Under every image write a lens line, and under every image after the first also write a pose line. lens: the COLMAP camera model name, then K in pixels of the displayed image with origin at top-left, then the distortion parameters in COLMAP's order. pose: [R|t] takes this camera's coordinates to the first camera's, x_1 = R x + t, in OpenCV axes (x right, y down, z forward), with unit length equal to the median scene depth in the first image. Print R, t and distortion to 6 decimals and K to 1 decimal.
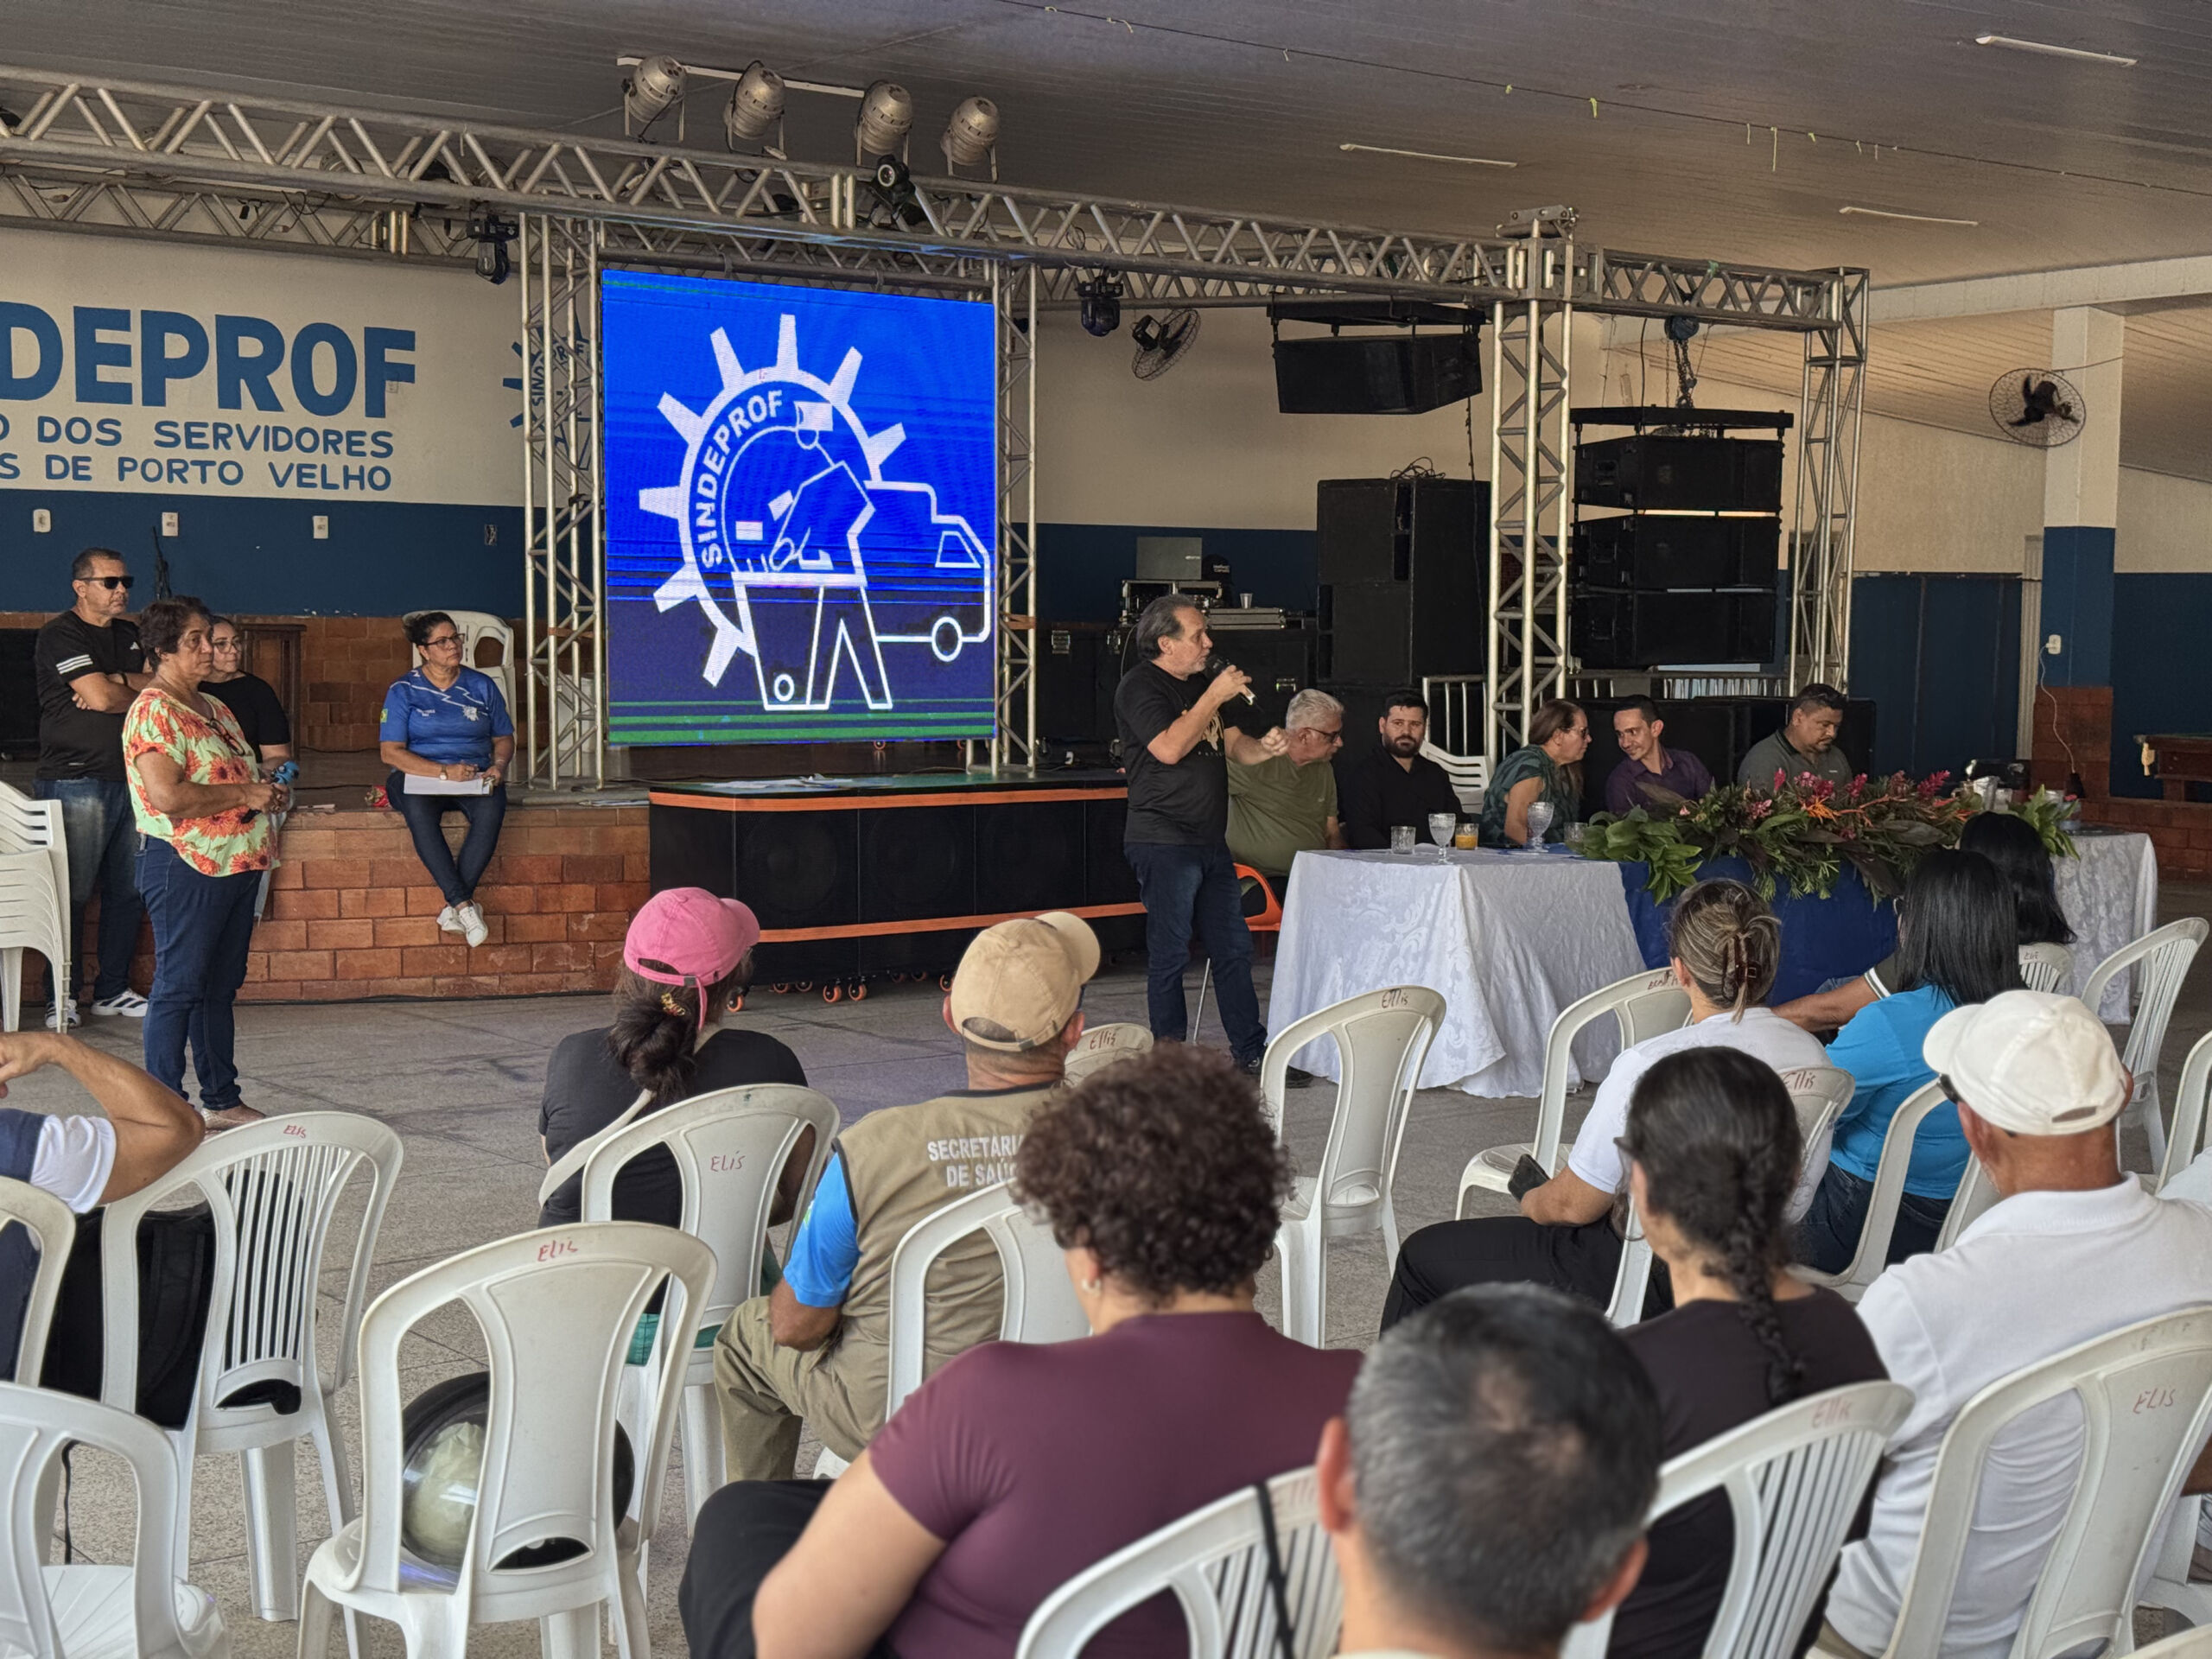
lens RADIAL K [[3048.7, 0, 1118.3], [0, 3048.7, 845.0], [0, 0, 1]] dist [0.167710, -0.259423]
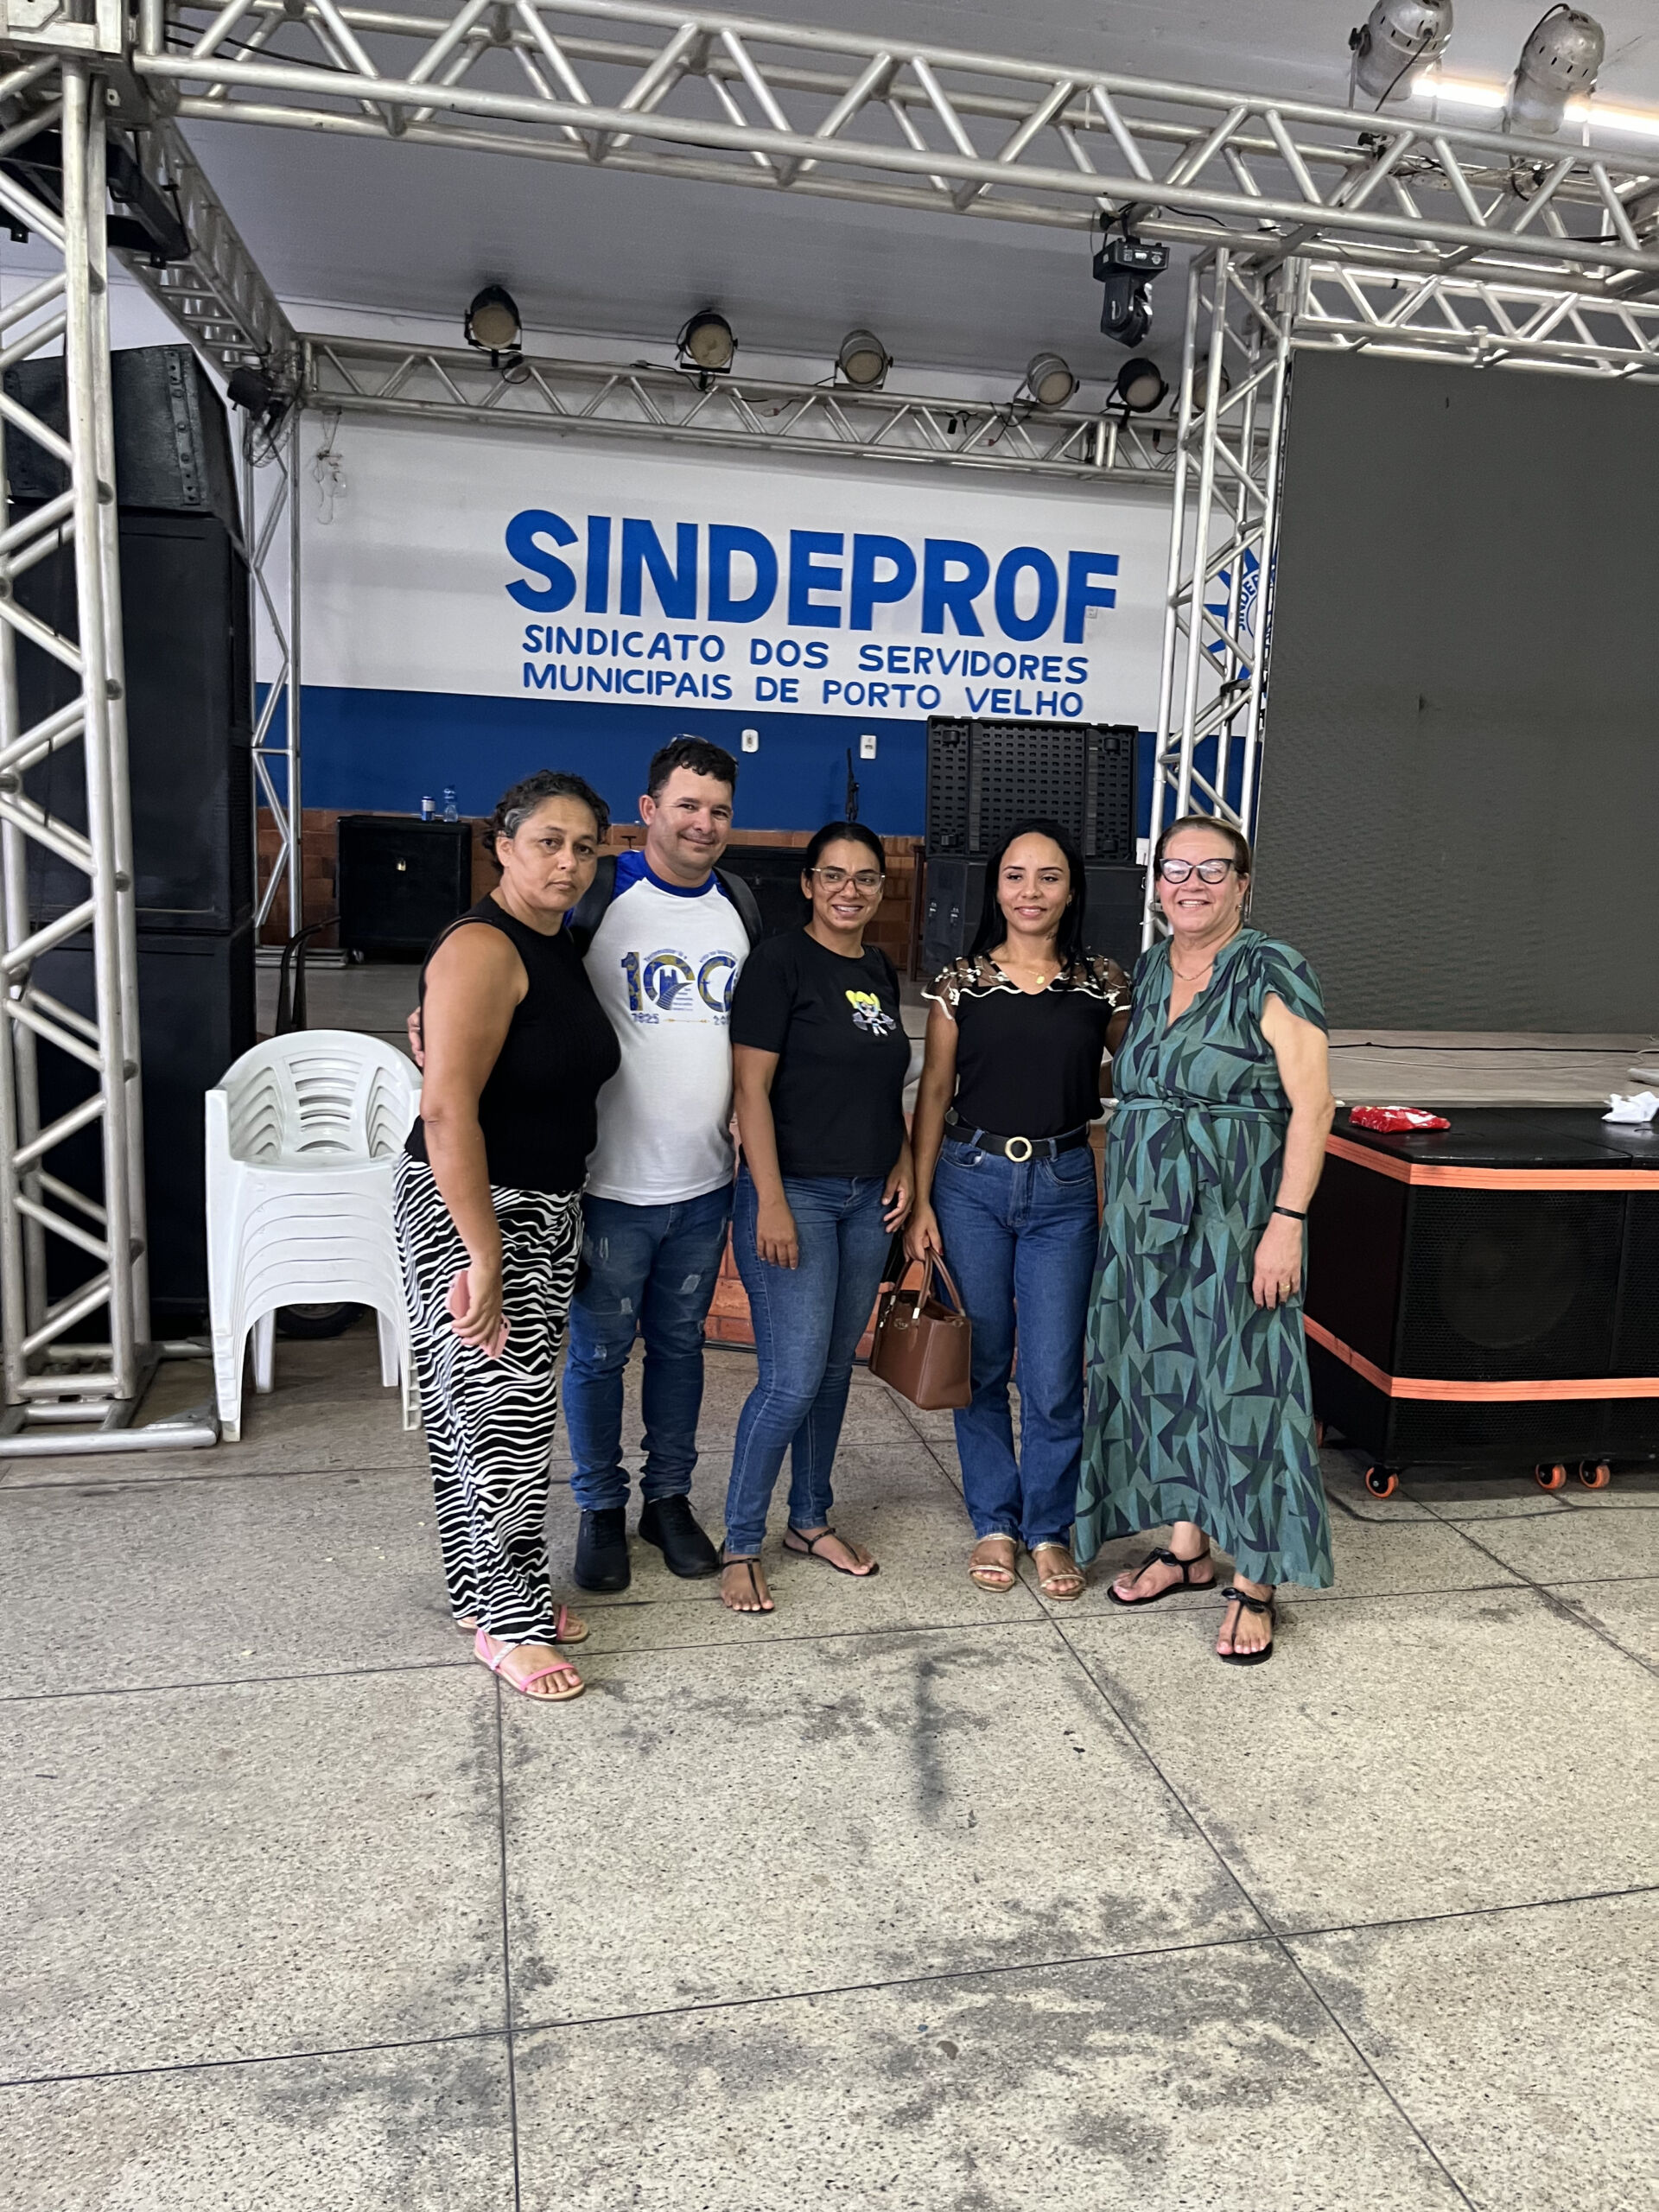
lens RADIAL K [[1671.9, 0, 851.3], [0, 1671.9, 1112.5], [0, 0, 1]] dist [0.061929, -0.102603]
pose [[0.906464, 0.100412, -0.410172, -0.069315], [-0.065550, 0.993003, 0.098229, -0.037302], [0.417165, -0.062154, 0.906703, 0.490619]]
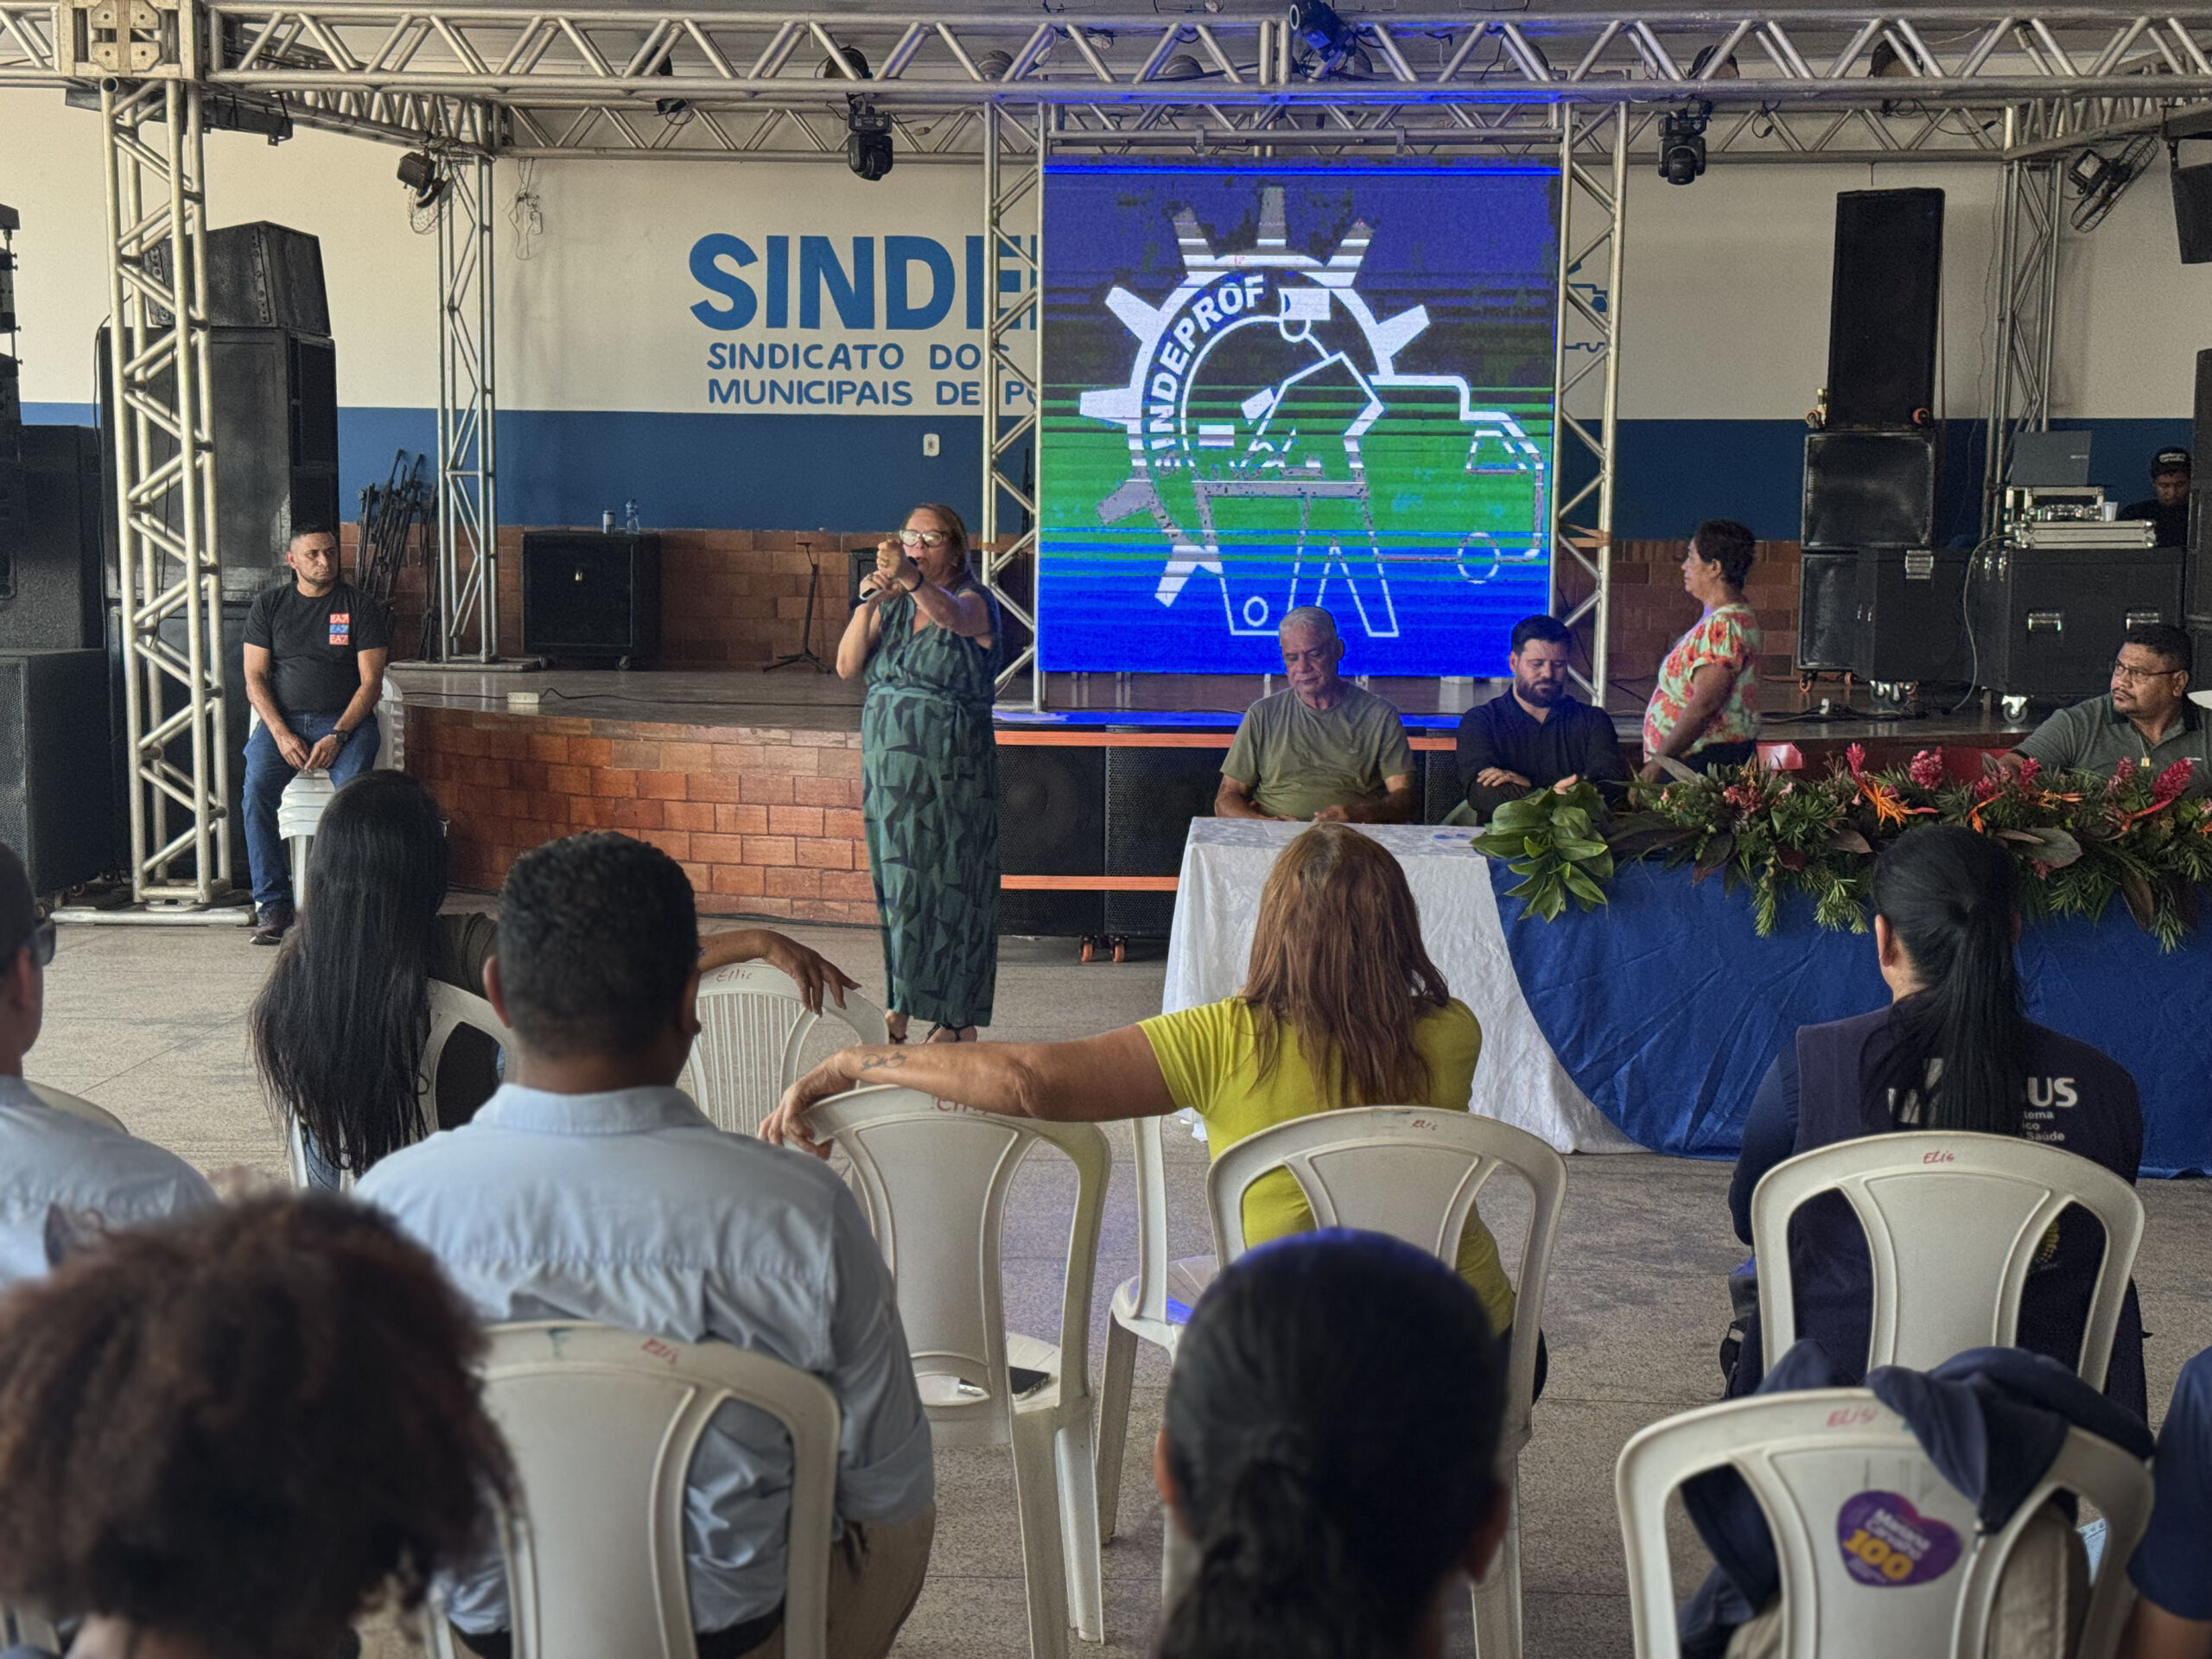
lens RADIAL K [[3048.7, 0, 1118.3], [0, 3048.7, 845.0], [0, 0, 1]] dist [0.167710, -0.259423]
pose [[0.764224, 0.066550, -0.641508, 0.374369], [-0.052792, 0.997779, 0.040619, -0.014931], [0.642787, 0.002825, 0.766040, 0.249099]]
